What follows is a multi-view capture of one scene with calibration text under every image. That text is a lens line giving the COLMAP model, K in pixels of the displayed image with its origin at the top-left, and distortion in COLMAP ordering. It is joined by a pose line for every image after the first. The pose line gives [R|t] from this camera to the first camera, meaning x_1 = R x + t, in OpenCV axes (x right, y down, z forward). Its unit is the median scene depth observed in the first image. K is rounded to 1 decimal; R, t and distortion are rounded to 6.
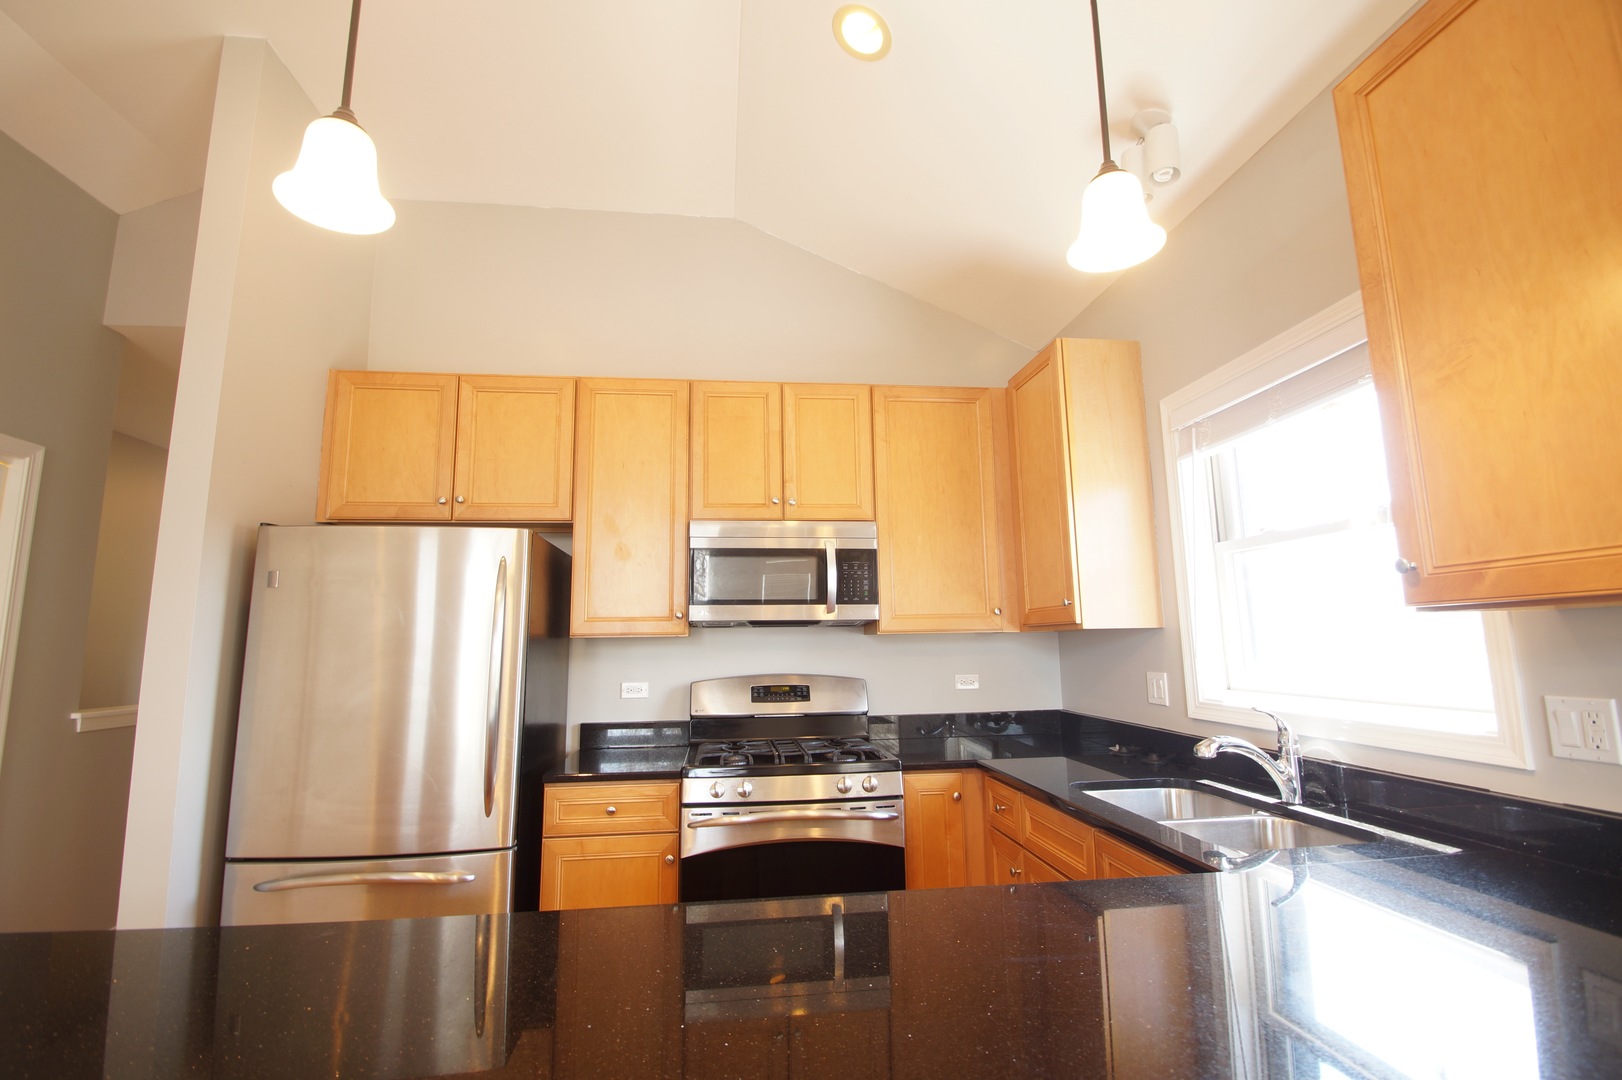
lens RADIAL K [[728.1, 0, 810.3], [0, 728.1, 533.7], [0, 0, 1]] dist [0.011911, -0.015514]
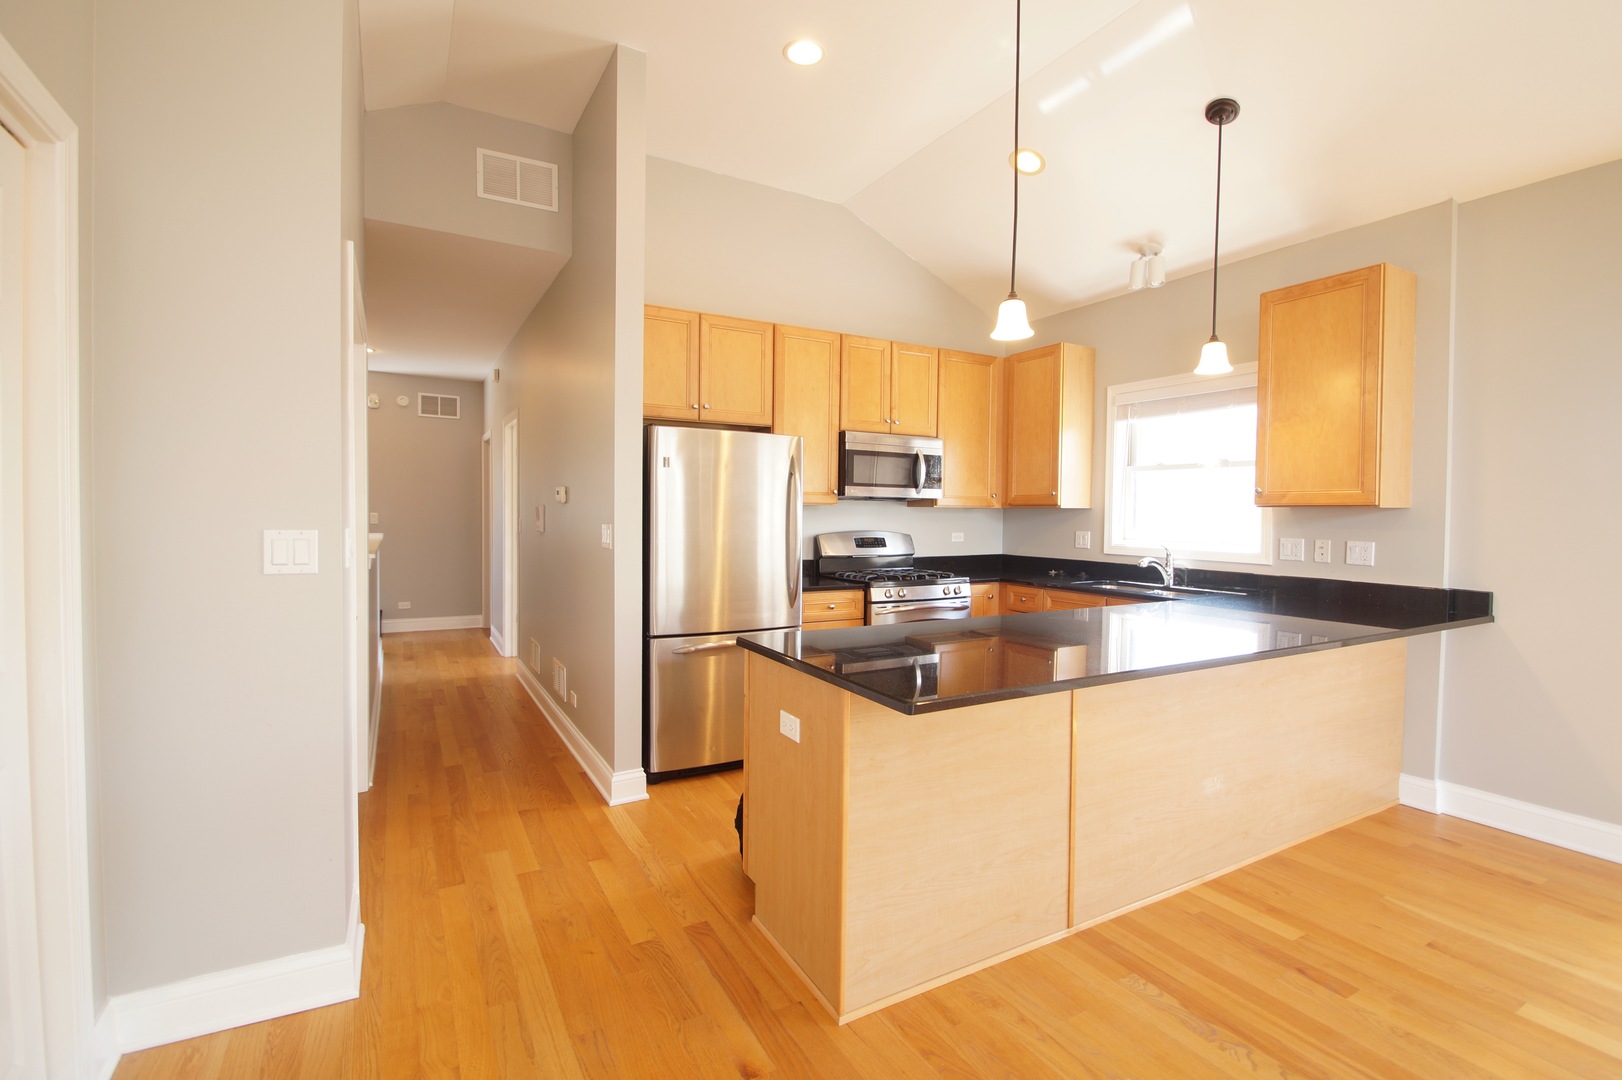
lens RADIAL K [[728.1, 0, 809.5], [0, 728.1, 535.8], [0, 0, 1]] dist [0.011911, -0.015514]
pose [[0.923765, 0.011390, 0.382791, -0.820654], [-0.080456, 0.983022, 0.164910, -0.048336], [-0.374414, -0.183135, 0.908997, -0.412506]]
